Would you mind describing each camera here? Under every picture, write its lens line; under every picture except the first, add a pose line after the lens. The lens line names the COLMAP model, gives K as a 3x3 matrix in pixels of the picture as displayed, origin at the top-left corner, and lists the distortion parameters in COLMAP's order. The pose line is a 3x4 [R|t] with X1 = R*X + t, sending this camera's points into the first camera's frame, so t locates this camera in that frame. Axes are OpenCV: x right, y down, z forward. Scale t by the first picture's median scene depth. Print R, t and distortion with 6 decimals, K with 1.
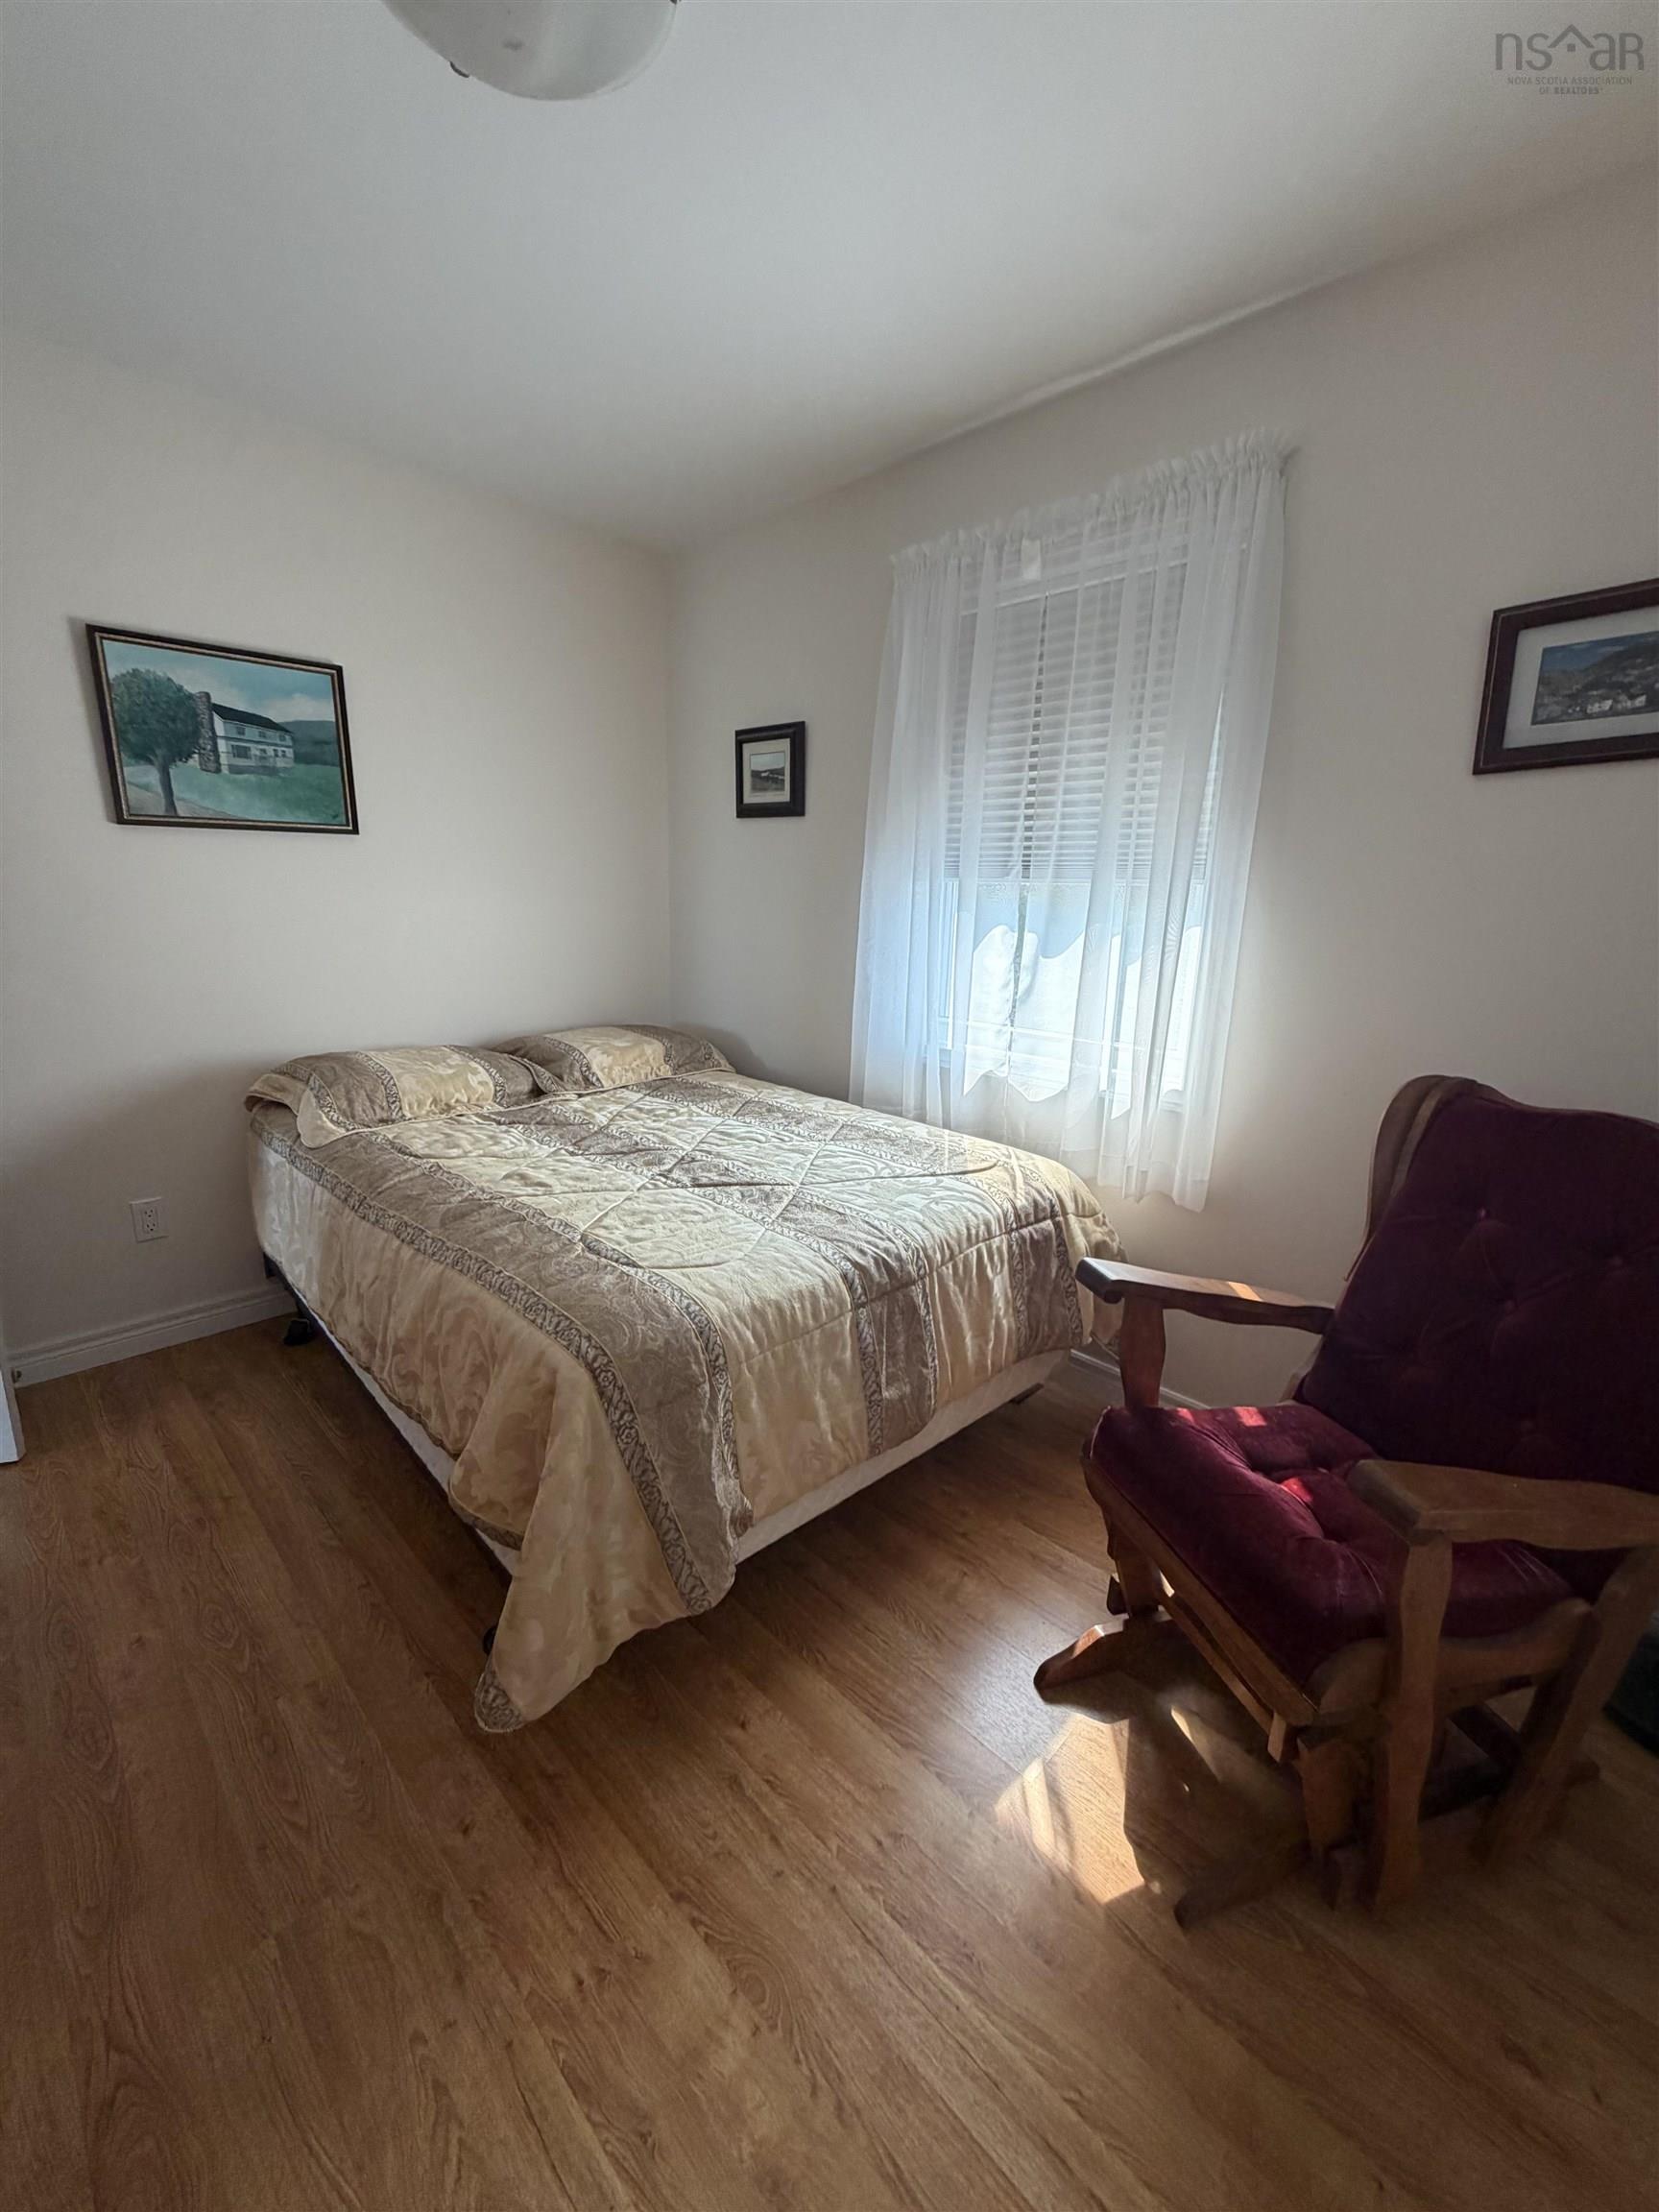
lens RADIAL K [[883.4, 0, 828.8], [0, 883.4, 1098.0], [0, 0, 1]] dist [-0.000855, 0.000261]
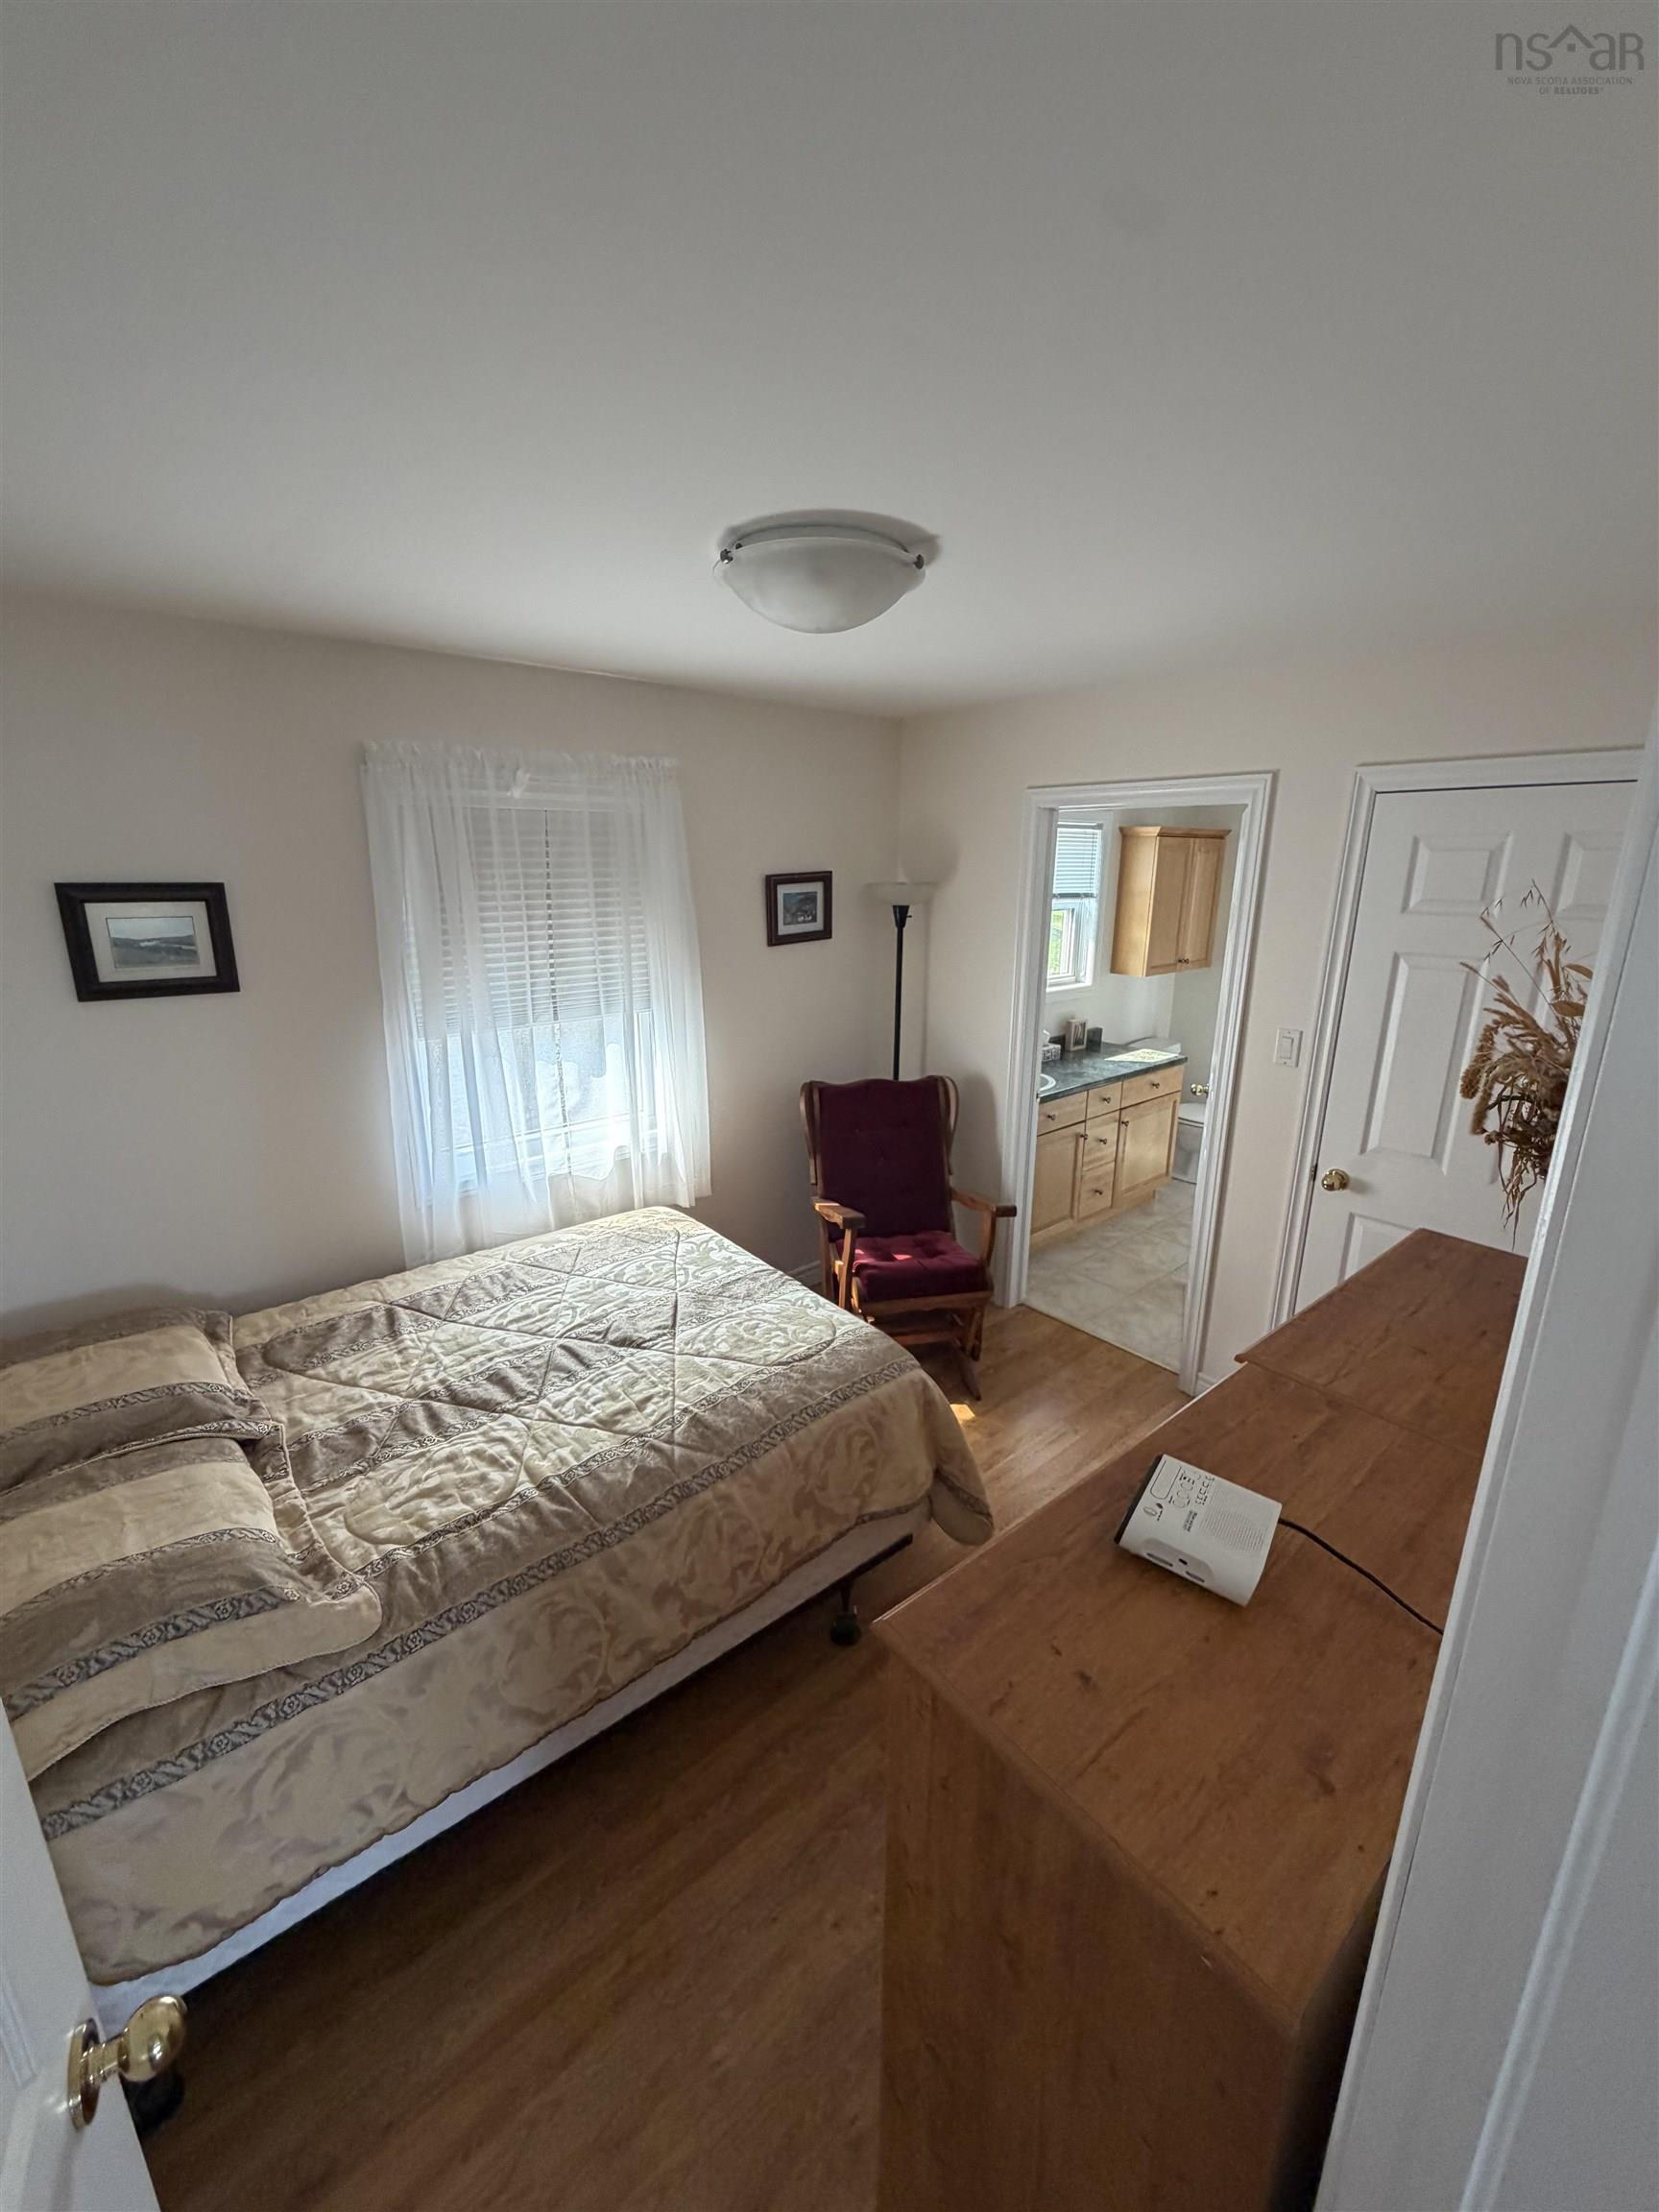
lens RADIAL K [[883.4, 0, 828.8], [0, 883.4, 1098.0], [0, 0, 1]] dist [-0.000855, 0.000261]
pose [[0.078677, -0.292189, 0.953119, -1.026254], [0.223959, 0.936824, 0.268706, -0.410552], [-0.971418, 0.192318, 0.139145, 0.457329]]
